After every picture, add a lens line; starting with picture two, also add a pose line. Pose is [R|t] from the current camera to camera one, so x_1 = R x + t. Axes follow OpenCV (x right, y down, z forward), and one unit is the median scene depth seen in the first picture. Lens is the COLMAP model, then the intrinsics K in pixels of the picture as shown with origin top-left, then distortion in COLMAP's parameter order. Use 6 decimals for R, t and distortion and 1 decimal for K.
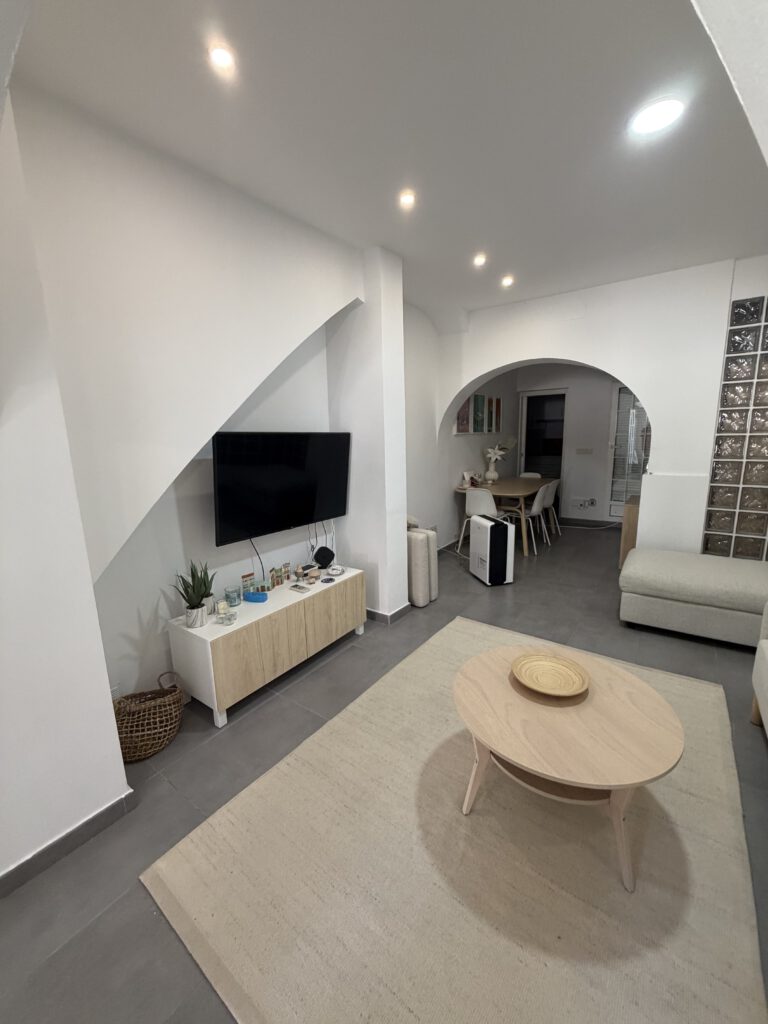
lens RADIAL K [[407.5, 0, 383.5], [0, 407.5, 510.3], [0, 0, 1]] dist [-0.001115, -0.000354]
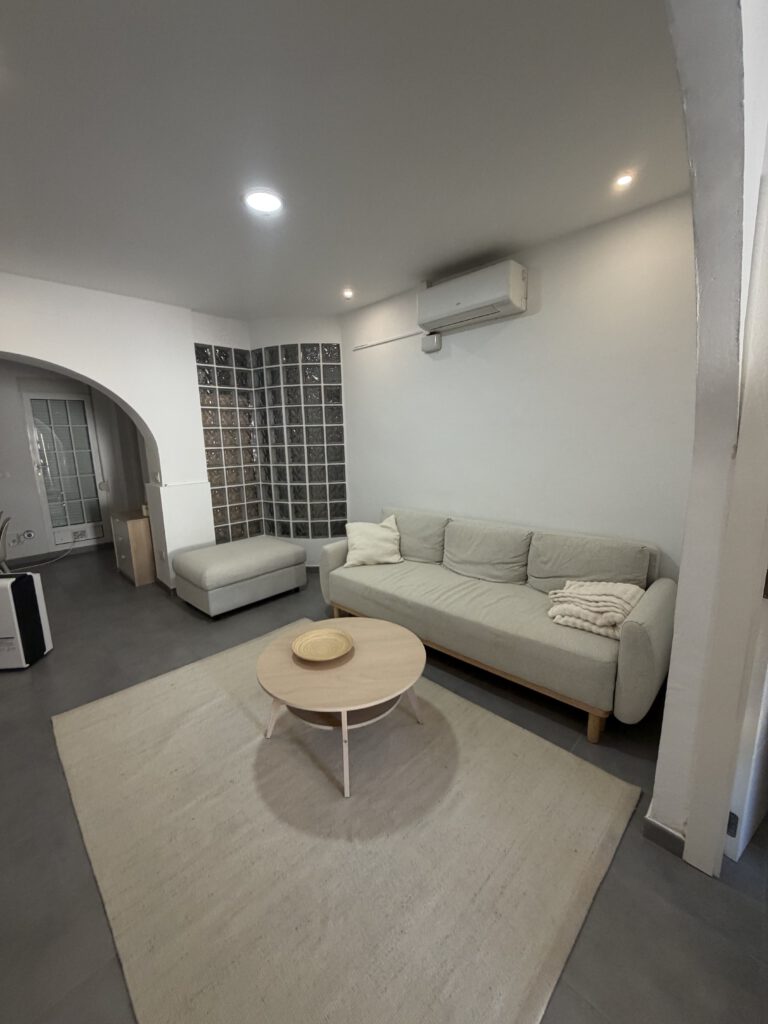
lens RADIAL K [[407.5, 0, 387.0], [0, 407.5, 509.4], [0, 0, 1]] dist [-0.001115, -0.000354]
pose [[0.144174, -0.156700, 0.977067, -0.361644], [0.203171, 0.971034, 0.125753, -0.050917], [-0.968471, 0.180382, 0.171835, 0.294701]]
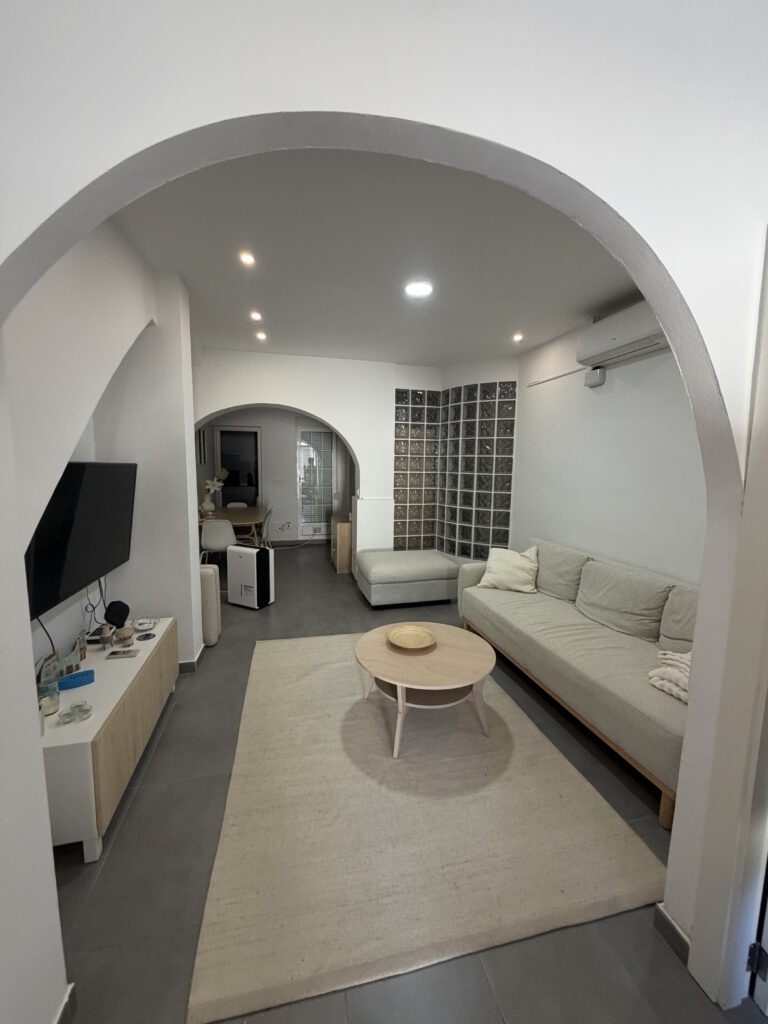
lens RADIAL K [[407.5, 0, 386.3], [0, 407.5, 511.0], [0, 0, 1]] dist [-0.001115, -0.000354]
pose [[0.645411, -0.056253, 0.761761, -0.396445], [0.110061, 0.993726, -0.019867, -0.013824], [-0.755864, 0.096663, 0.647554, 0.046168]]
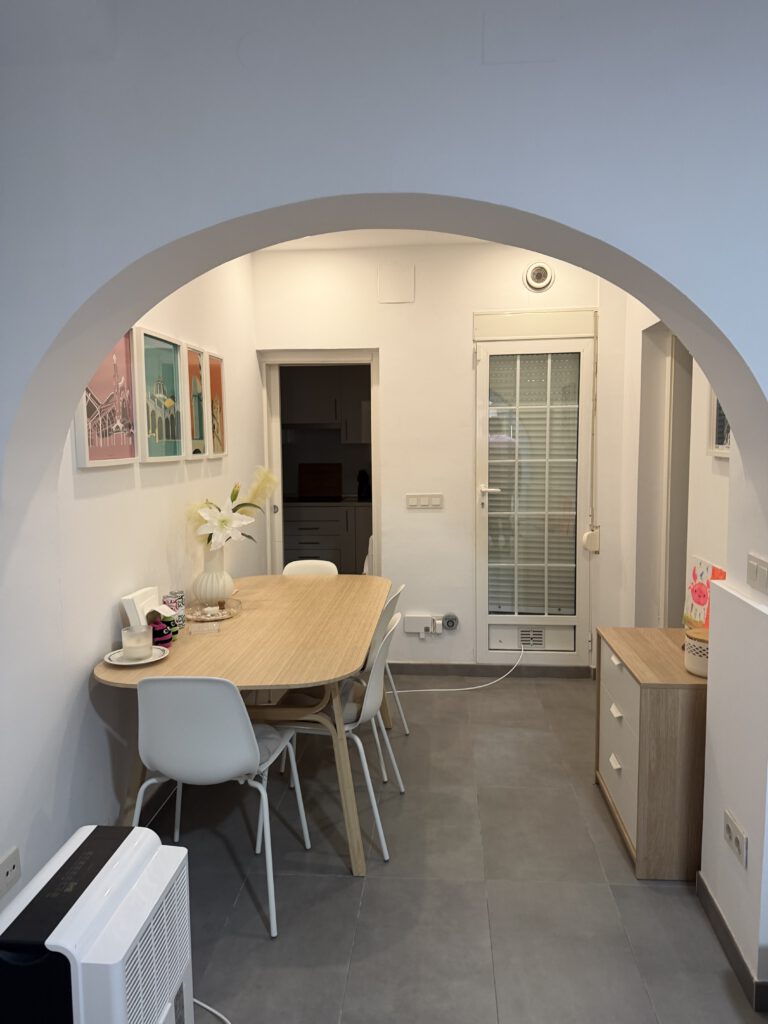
lens RADIAL K [[708.6, 0, 381.3], [0, 708.6, 510.6], [0, 0, 1]] dist [0.079609, 0.000350]
pose [[0.855608, -0.036464, 0.516338, 0.161667], [0.090166, 0.992764, -0.079303, -0.164044], [-0.509710, 0.114408, 0.852705, 0.807523]]
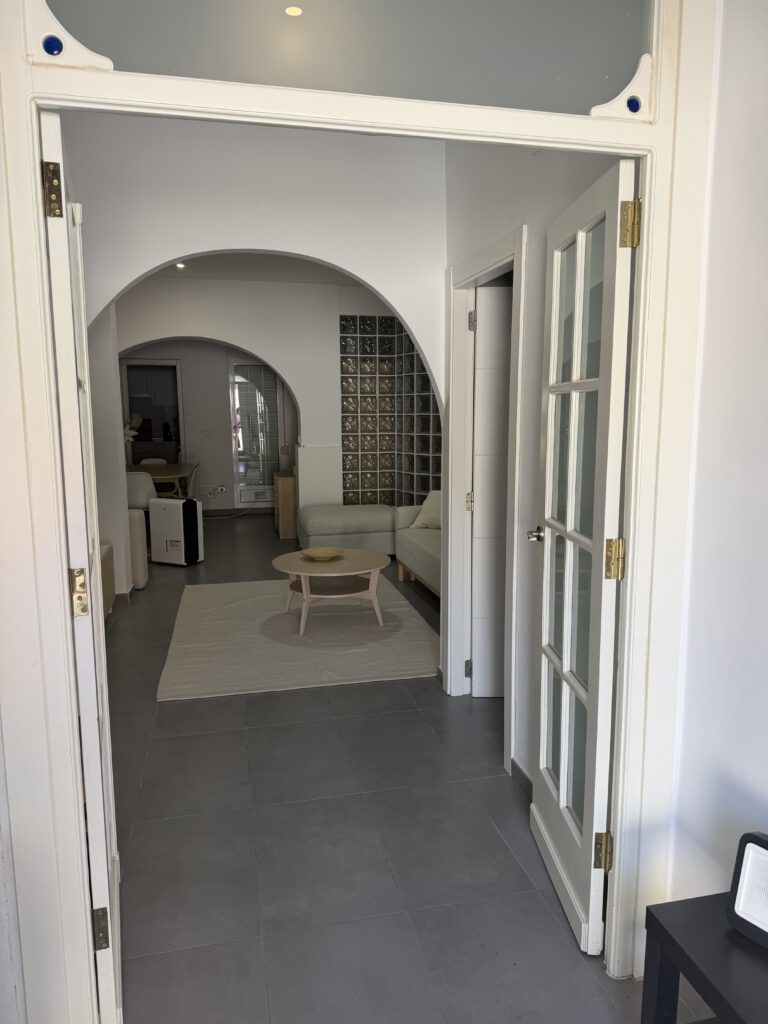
lens RADIAL K [[708.6, 0, 403.1], [0, 708.6, 519.4], [0, 0, 1]] dist [0.079609, 0.000350]
pose [[0.642845, -0.095944, 0.759964, -0.860215], [0.128495, 0.991573, 0.016492, 0.142398], [-0.755142, 0.087049, 0.649756, -0.629502]]
